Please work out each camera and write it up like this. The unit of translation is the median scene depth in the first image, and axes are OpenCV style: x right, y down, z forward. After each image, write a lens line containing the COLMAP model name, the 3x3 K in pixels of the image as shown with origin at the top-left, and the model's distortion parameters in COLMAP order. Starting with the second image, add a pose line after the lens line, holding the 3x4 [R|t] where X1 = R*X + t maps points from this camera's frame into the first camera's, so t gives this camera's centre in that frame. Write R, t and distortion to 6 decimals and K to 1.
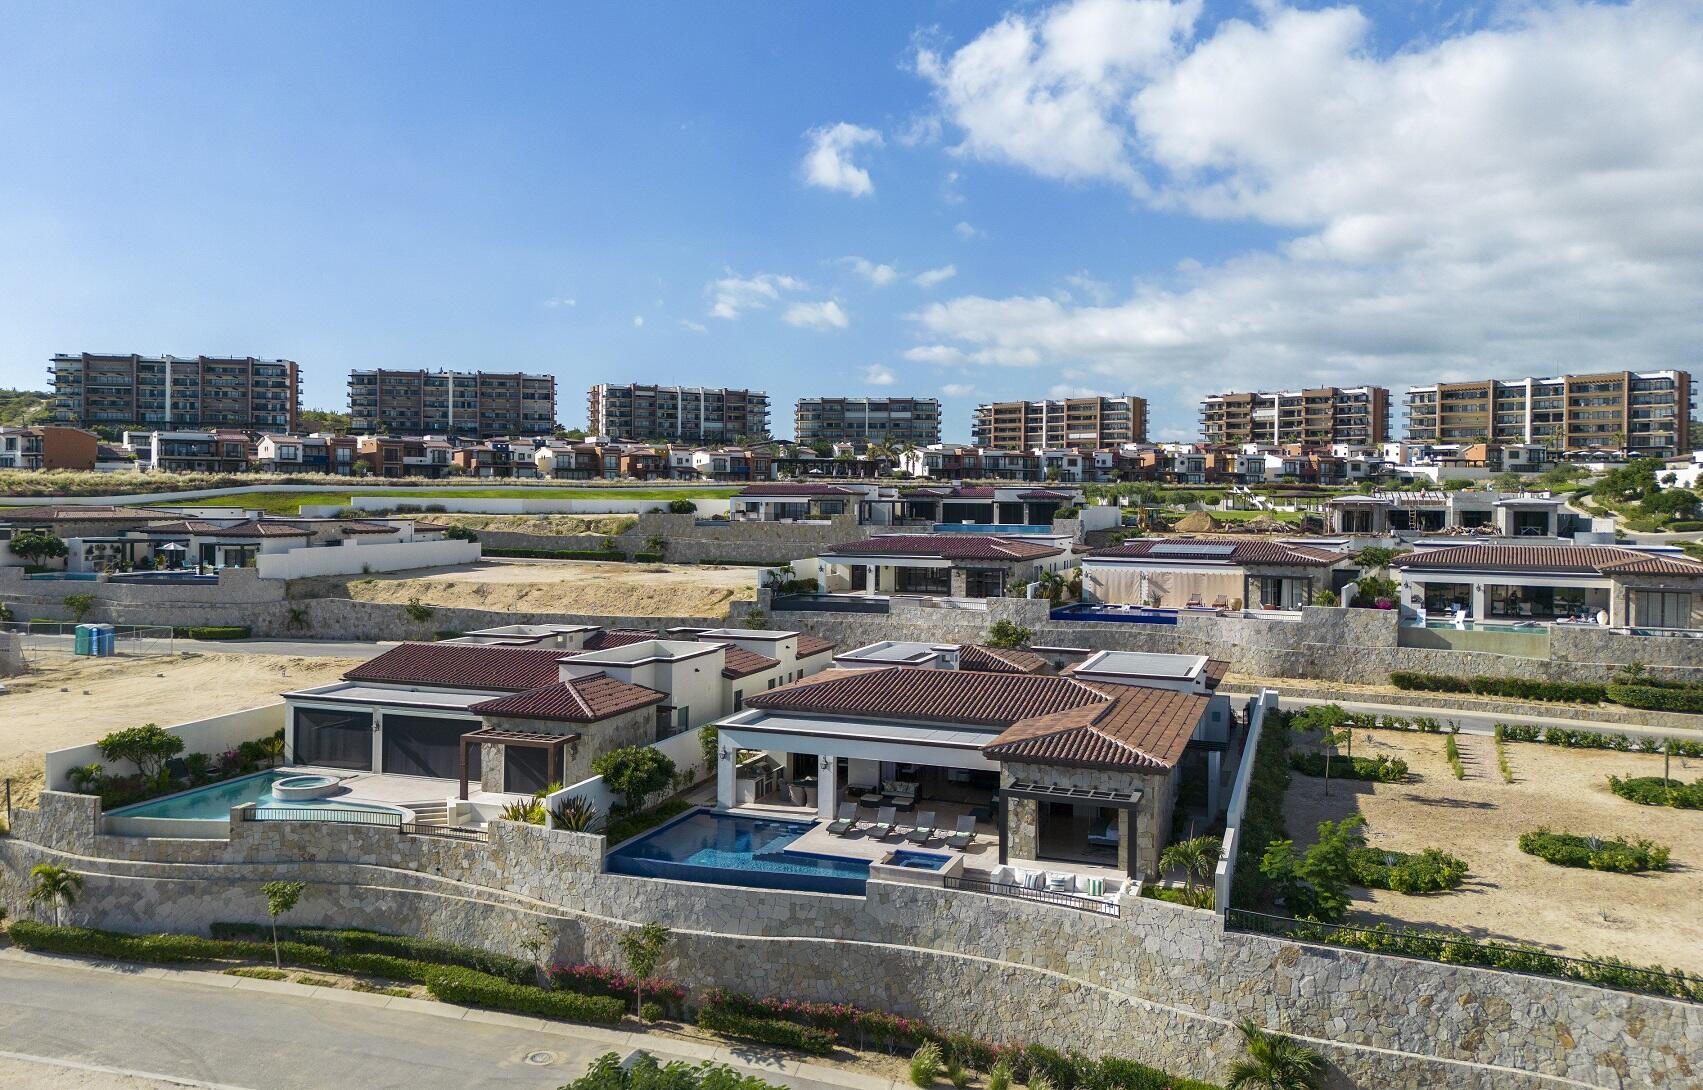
lens RADIAL K [[1279.7, 0, 795.2], [0, 1279.7, 512.4], [0, 0, 1]] dist [0.094406, -0.093150]
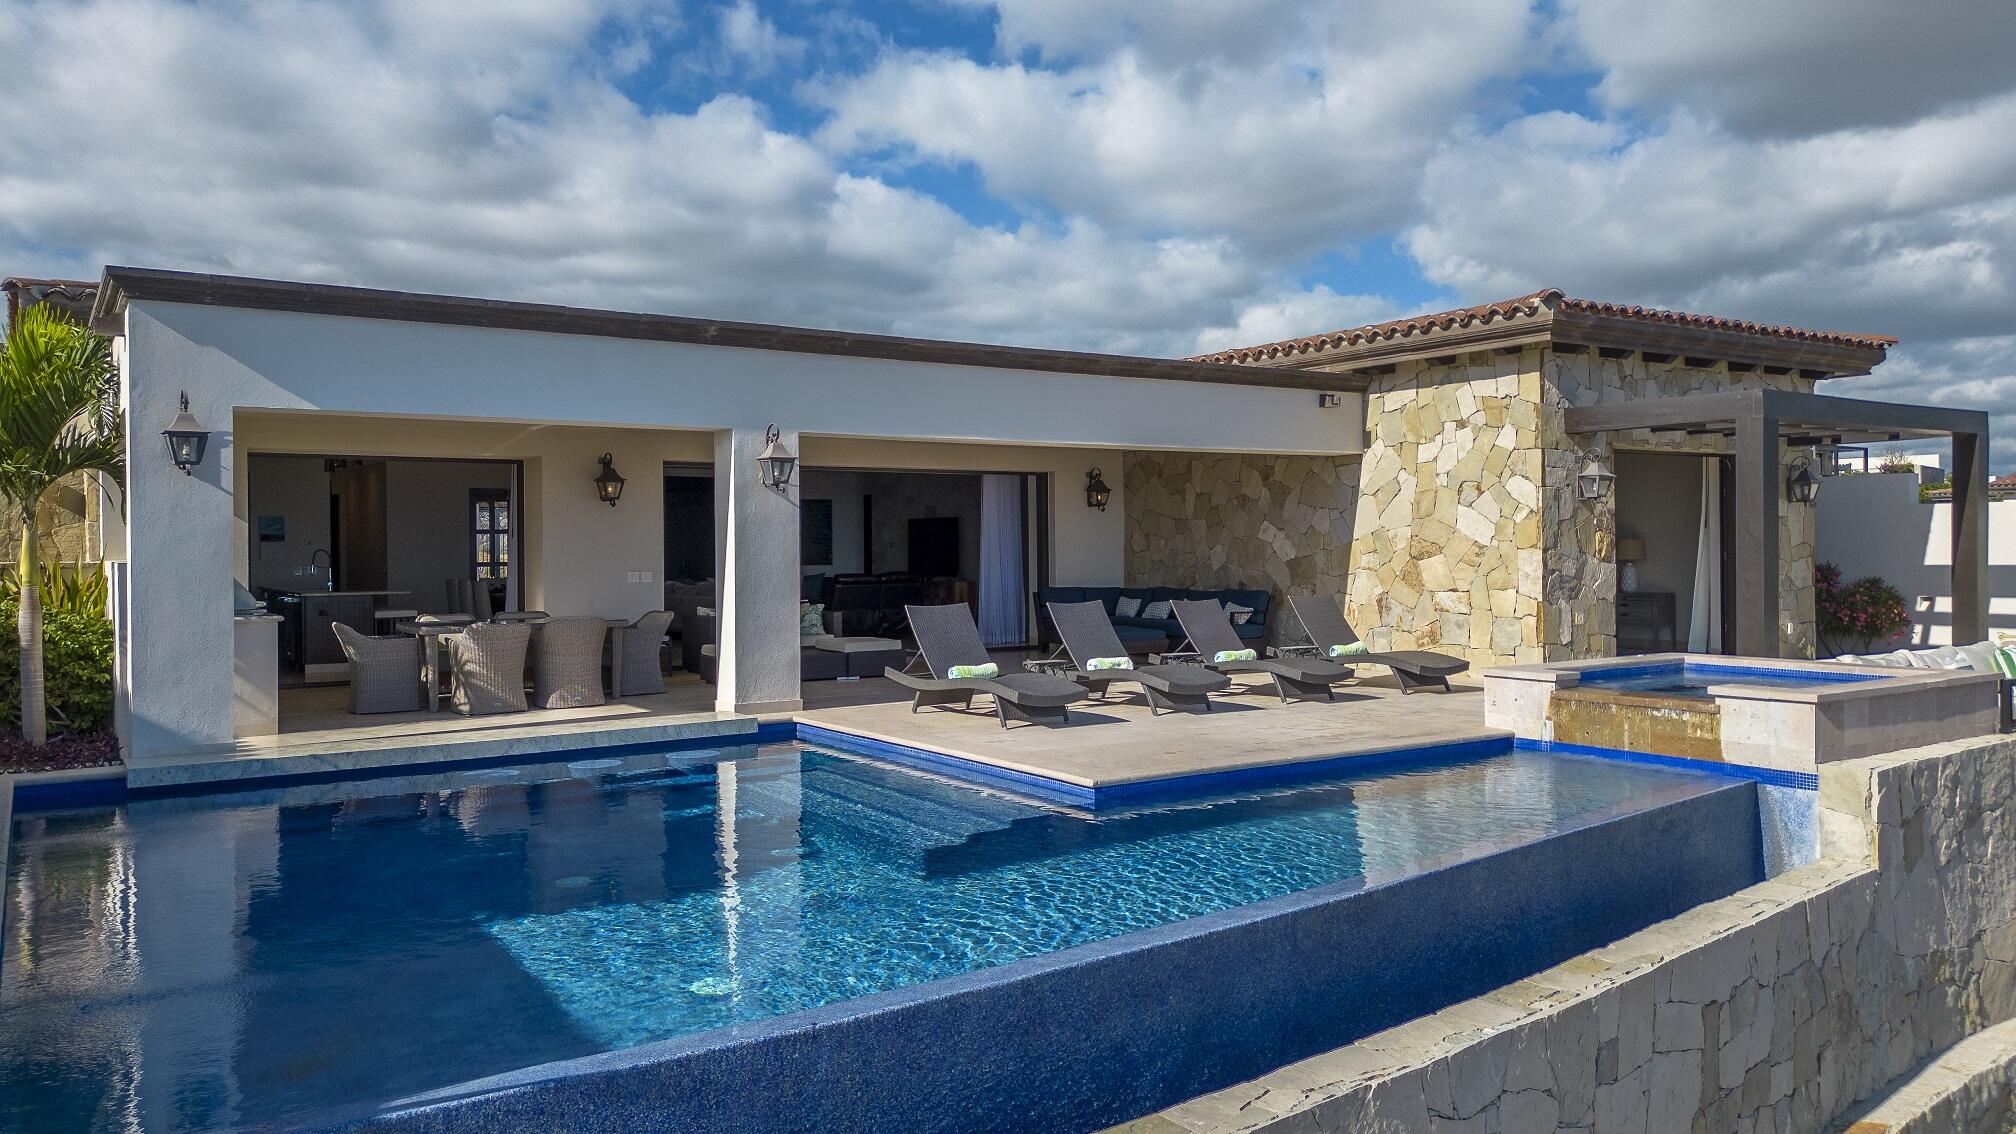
lens RADIAL K [[1445.5, 0, 1008.0], [0, 1445.5, 567.0], [0, 0, 1]] dist [0.067376, -0.065421]
pose [[0.562076, -0.022260, 0.826786, -0.106157], [0.019319, 0.999718, 0.013782, 0.139556], [-0.826860, 0.008227, 0.562347, 0.546874]]
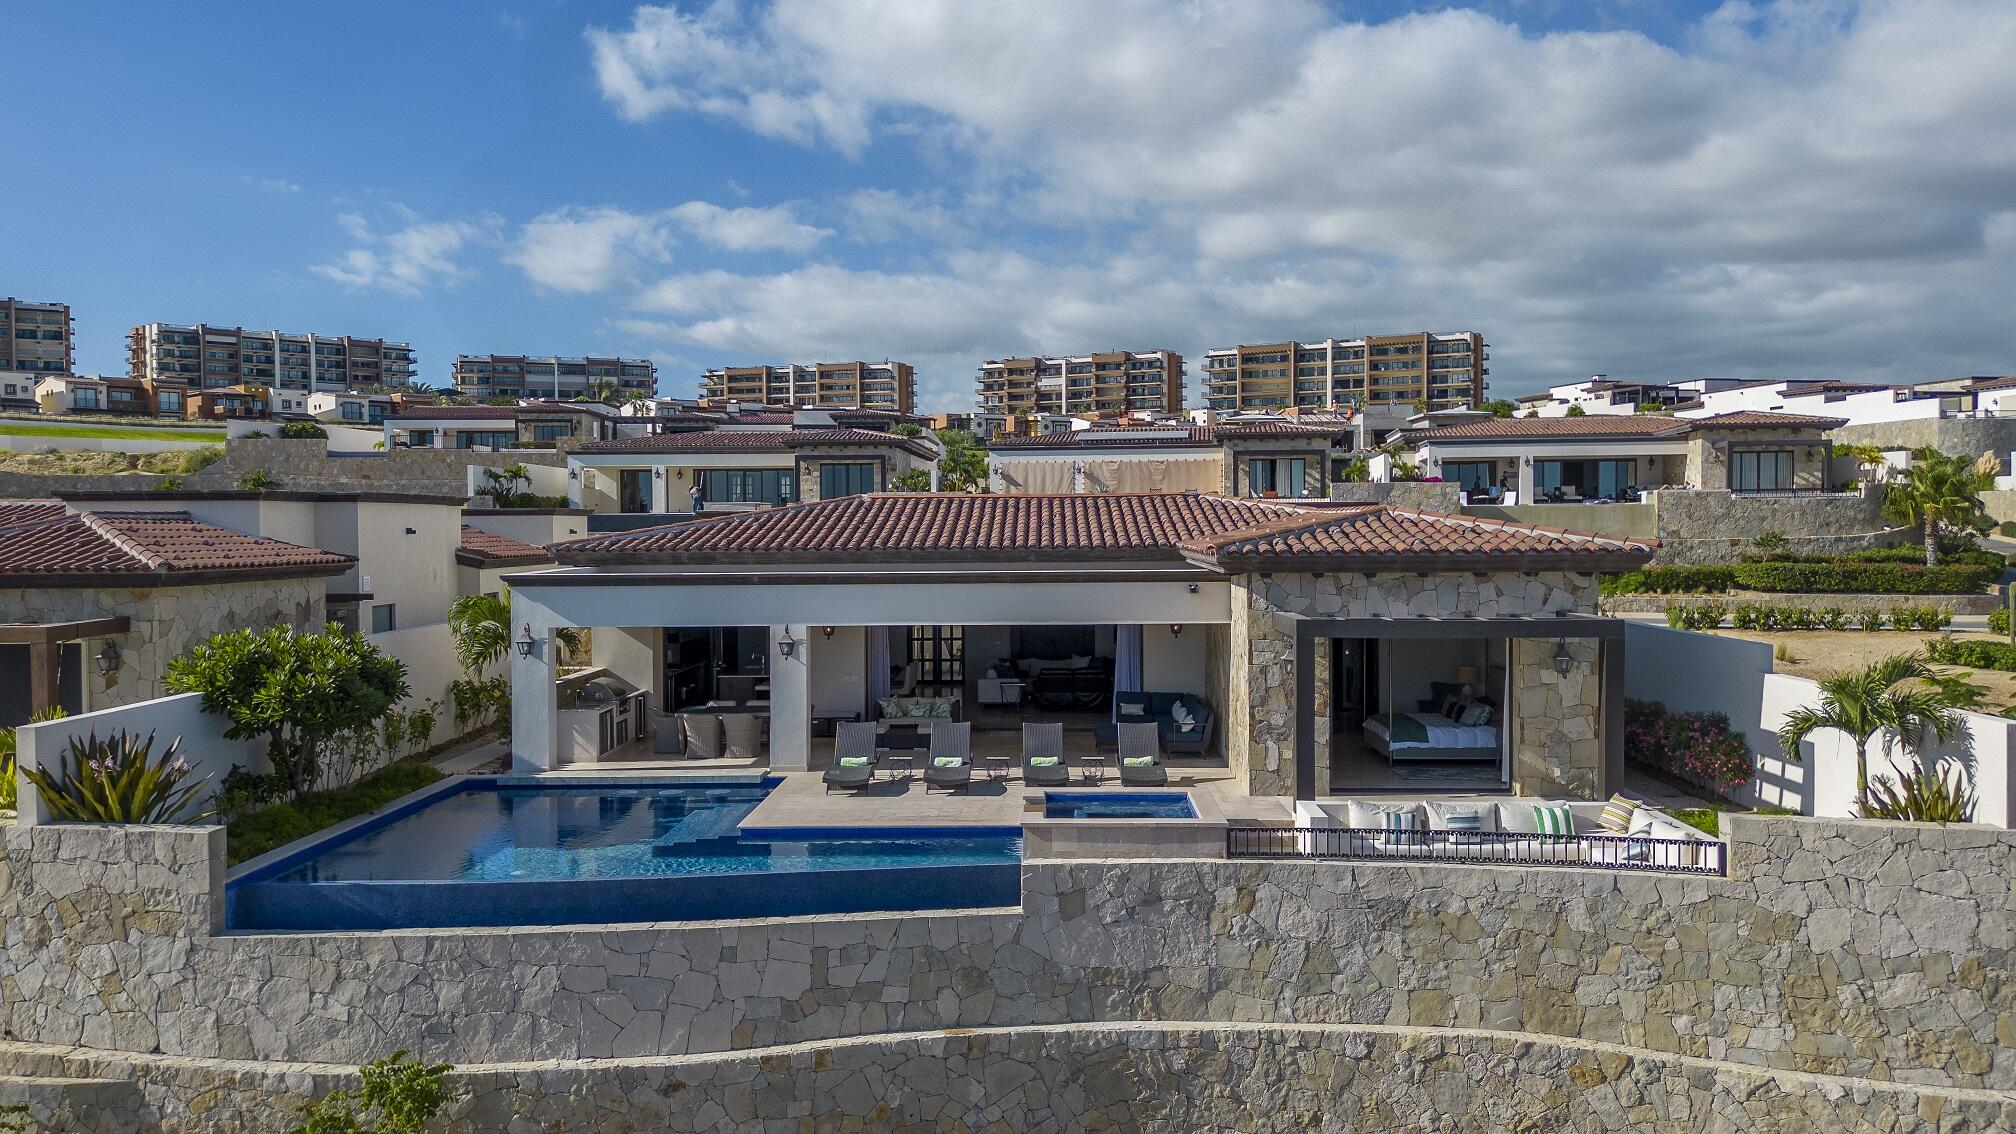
lens RADIAL K [[1530.3, 0, 1008.0], [0, 1530.3, 567.0], [0, 0, 1]] dist [0.086587, -0.089608]
pose [[0.938605, -0.023204, 0.344213, -0.055326], [0.016507, 0.999613, 0.022374, 0.105626], [-0.344599, -0.015319, 0.938625, 0.325923]]
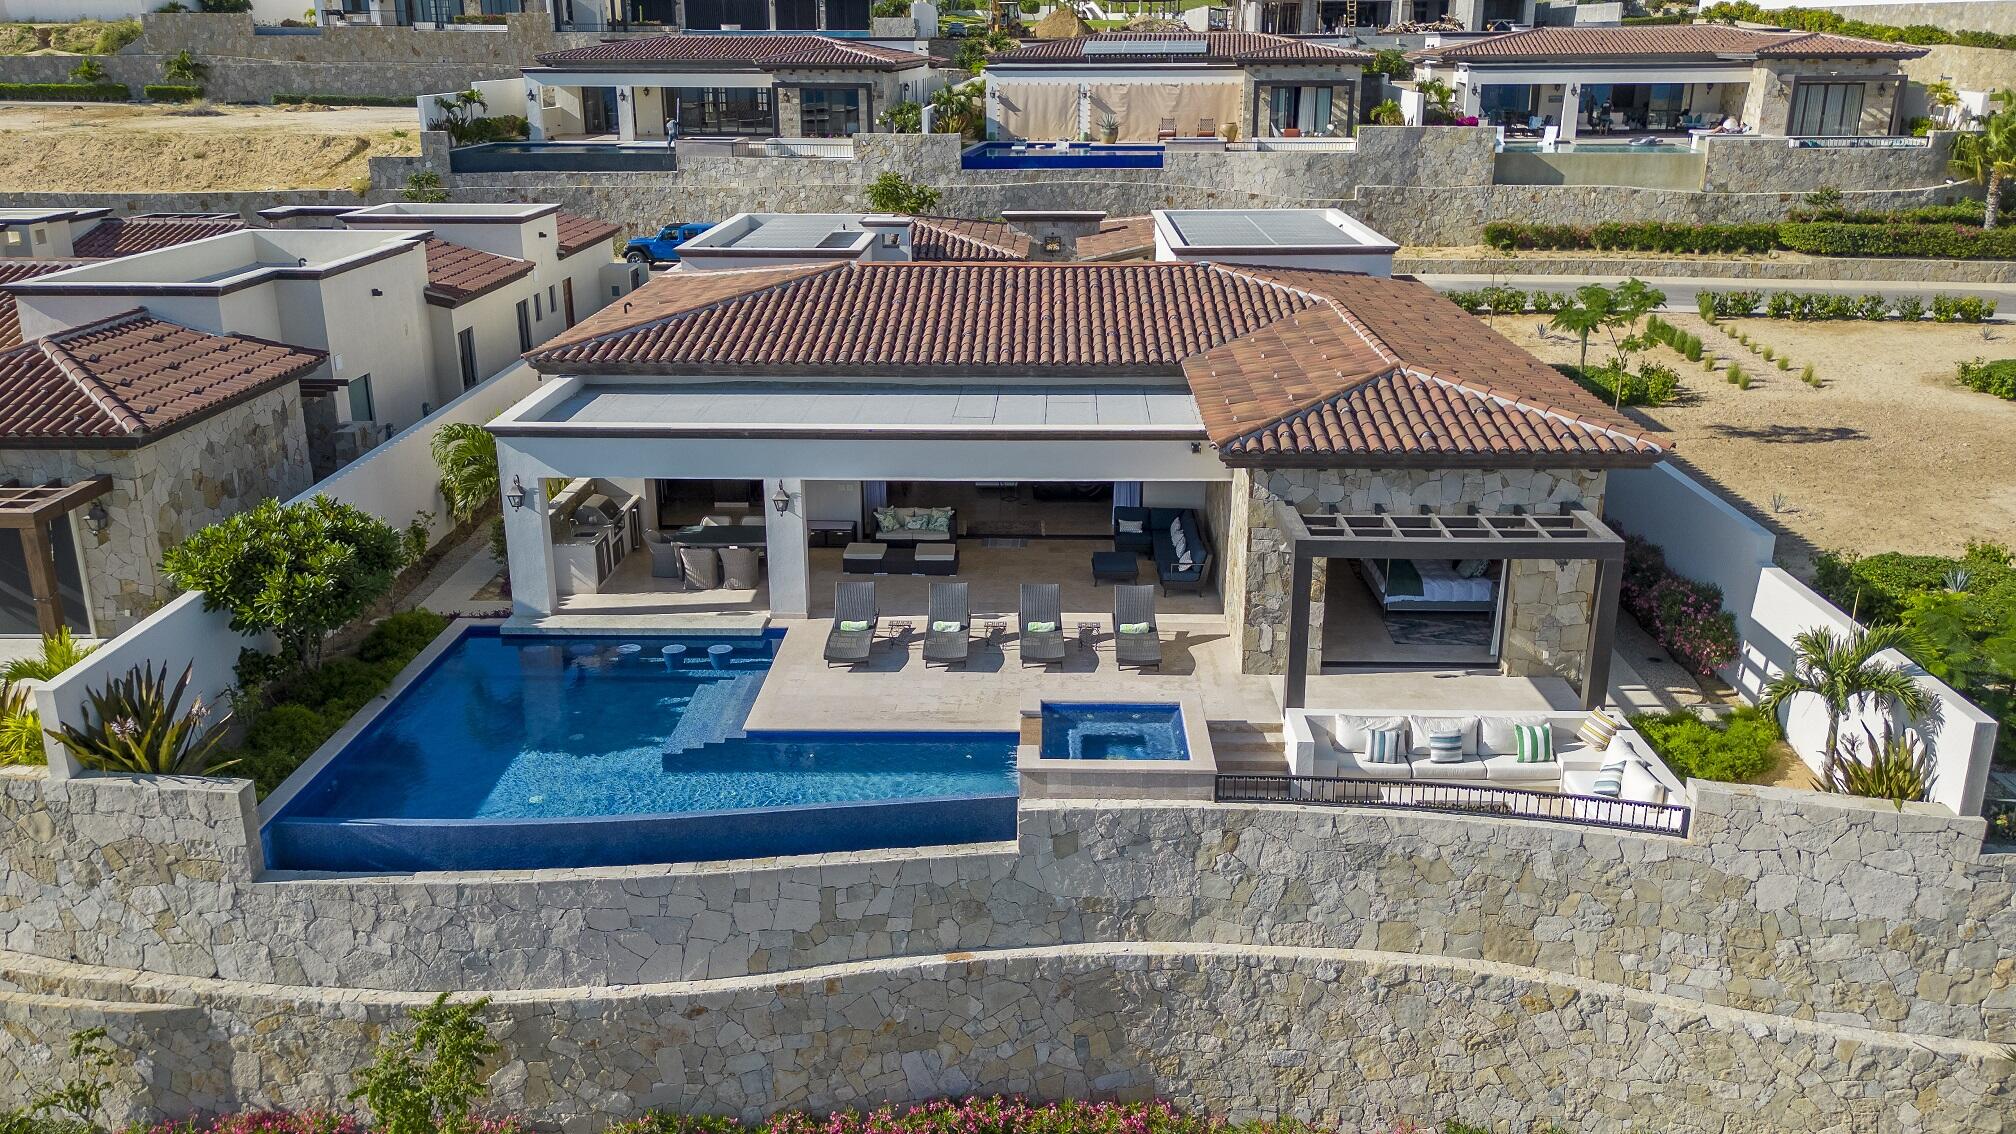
lens RADIAL K [[1599.5, 0, 1008.0], [0, 1599.5, 567.0], [0, 0, 1]] dist [0.082953, -0.084895]
pose [[0.938411, -0.117445, 0.324949, -0.053724], [0.013319, 0.952056, 0.305634, 0.037534], [-0.345265, -0.282482, 0.894984, 0.327037]]
